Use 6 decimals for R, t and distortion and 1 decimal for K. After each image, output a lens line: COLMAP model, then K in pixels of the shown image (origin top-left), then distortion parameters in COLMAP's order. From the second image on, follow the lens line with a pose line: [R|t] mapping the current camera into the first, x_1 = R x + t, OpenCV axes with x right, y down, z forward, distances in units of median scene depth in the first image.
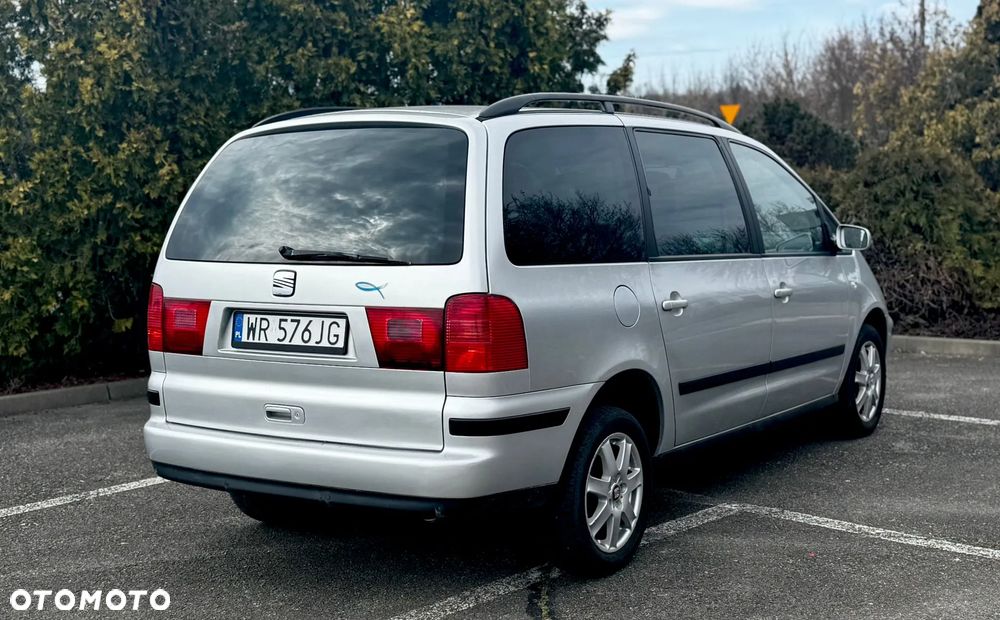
lens RADIAL K [[1340.5, 0, 514.2], [0, 1340.5, 348.9], [0, 0, 1]] dist [0.233730, -0.506696]
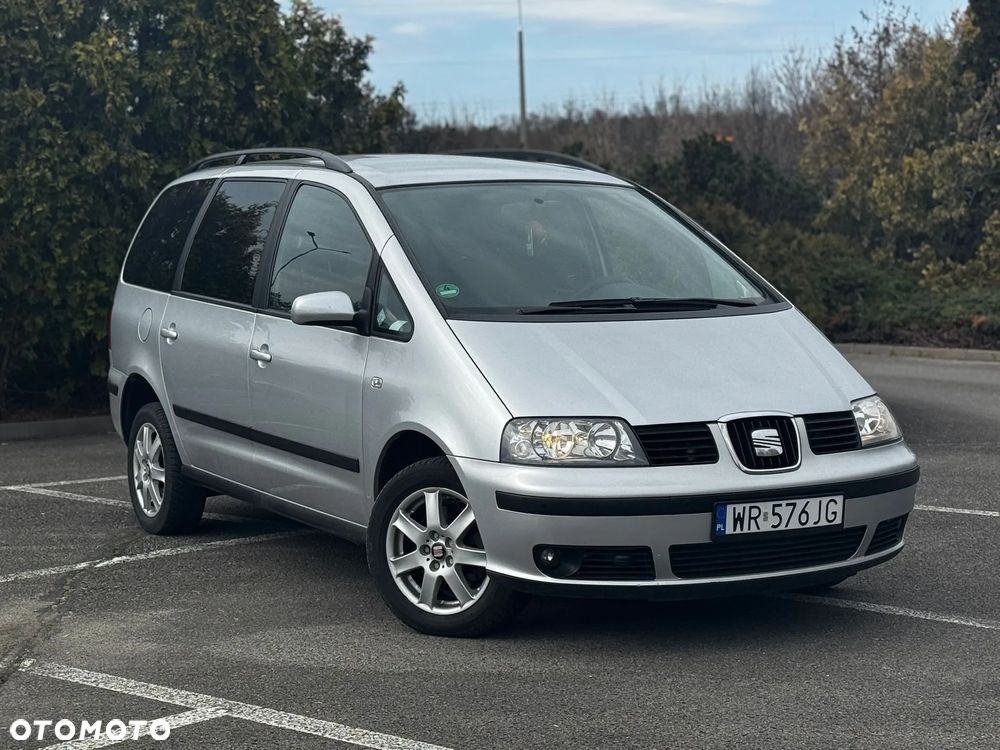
lens RADIAL K [[2111.0, 0, 502.5], [0, 2111.0, 389.0], [0, 0, 1]] dist [0.173130, -0.191638]
pose [[0.999825, 0.017706, 0.006020, 0.186041], [-0.017355, 0.998387, -0.054049, 0.057309], [-0.006967, 0.053935, 0.998520, -0.418779]]
